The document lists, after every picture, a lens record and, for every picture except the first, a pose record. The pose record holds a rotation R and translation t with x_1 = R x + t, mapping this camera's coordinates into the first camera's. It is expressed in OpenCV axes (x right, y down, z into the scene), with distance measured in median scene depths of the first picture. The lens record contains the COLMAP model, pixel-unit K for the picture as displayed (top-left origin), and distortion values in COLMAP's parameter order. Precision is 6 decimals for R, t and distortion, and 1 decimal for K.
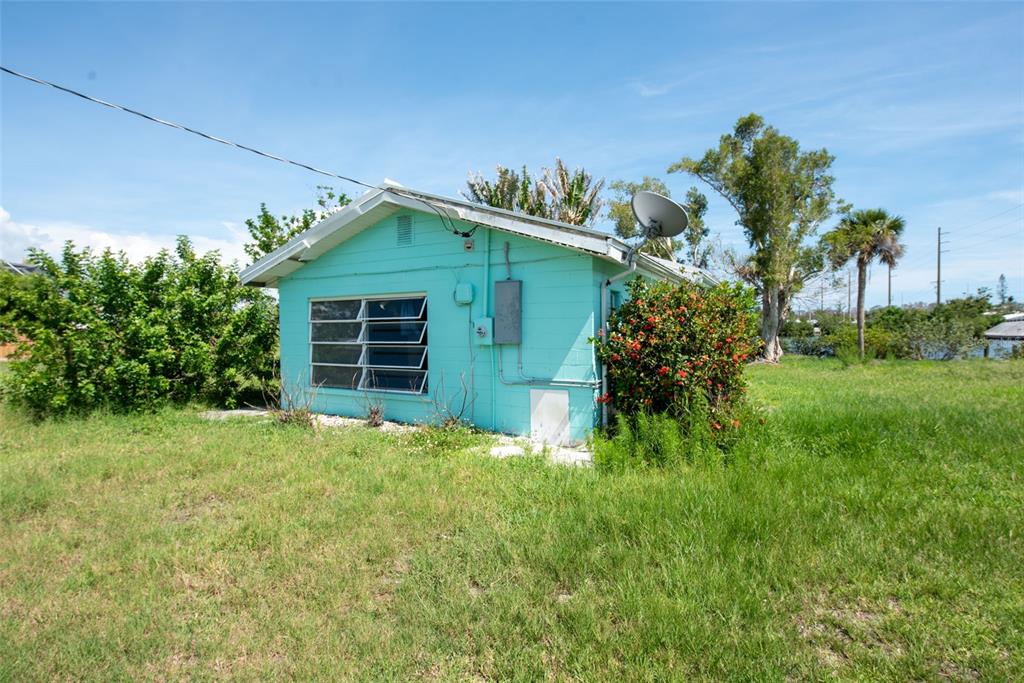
lens RADIAL K [[487.7, 0, 512.0], [0, 487.7, 341.5], [0, 0, 1]] dist [0.001518, 0.000318]
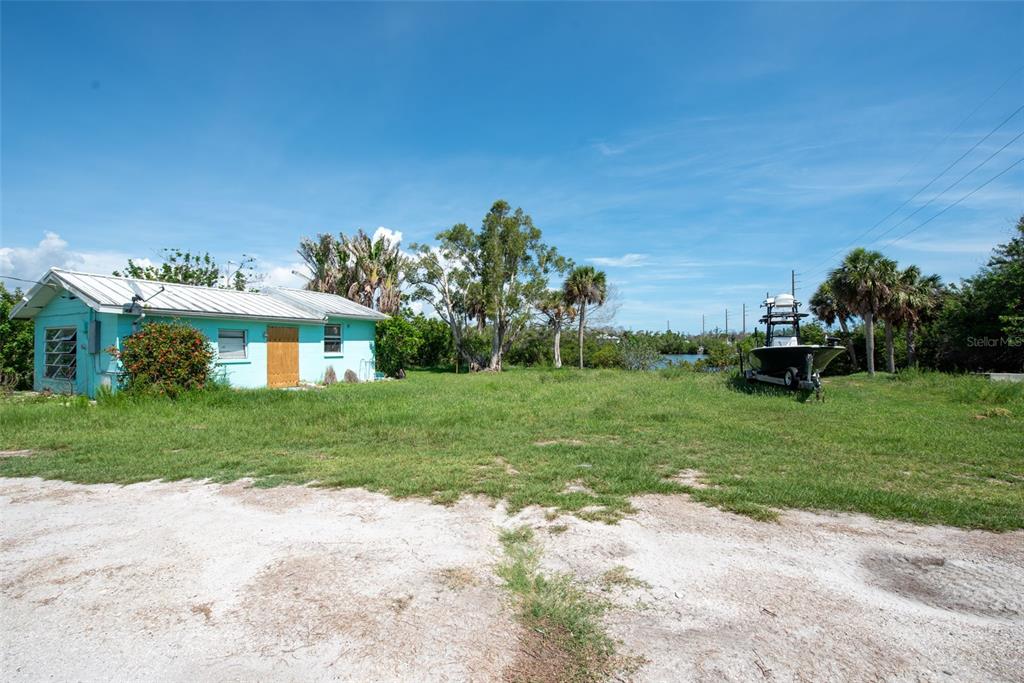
lens RADIAL K [[415.4, 0, 512.0], [0, 415.4, 341.5], [0, 0, 1]] dist [-0.001368, -0.000078]
pose [[0.999298, 0.007349, 0.036732, 0.538927], [-0.005948, 0.999256, -0.038095, 0.003177], [-0.036985, 0.037850, 0.998599, -0.251362]]
